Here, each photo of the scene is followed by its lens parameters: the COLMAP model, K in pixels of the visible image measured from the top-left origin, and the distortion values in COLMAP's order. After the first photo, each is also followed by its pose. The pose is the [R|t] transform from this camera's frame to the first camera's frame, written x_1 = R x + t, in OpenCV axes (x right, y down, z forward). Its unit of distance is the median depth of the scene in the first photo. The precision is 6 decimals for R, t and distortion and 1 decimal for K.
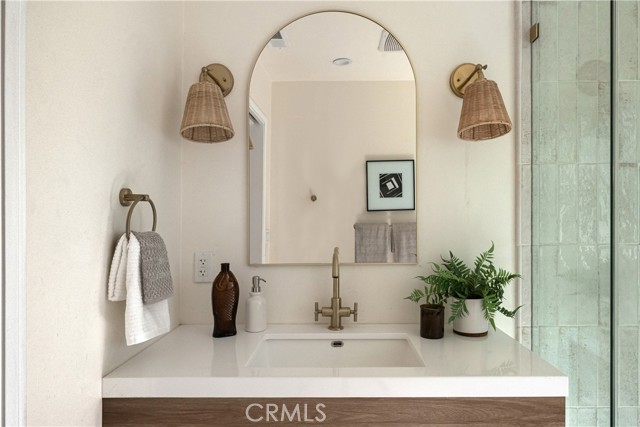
lens RADIAL K [[401.2, 0, 320.1], [0, 401.2, 220.3], [0, 0, 1]] dist [0.005611, 0.001360]
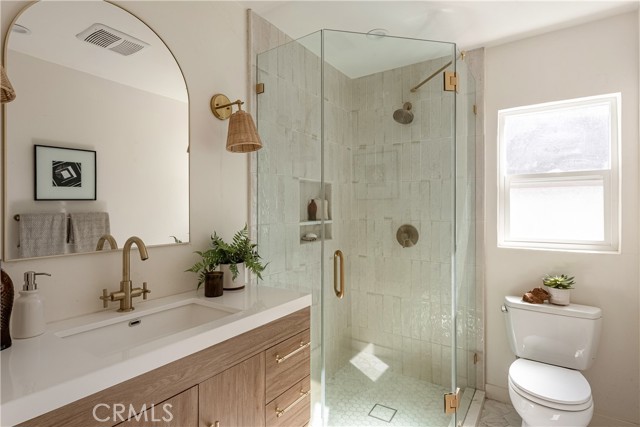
lens RADIAL K [[346.2, 0, 319.1], [0, 346.2, 208.7], [0, 0, 1]] dist [0.004994, -0.000922]
pose [[0.540329, 0.009140, 0.841404, -0.451553], [0.001124, 0.999932, -0.011584, 0.015104], [-0.841453, 0.007205, 0.540282, 0.083549]]
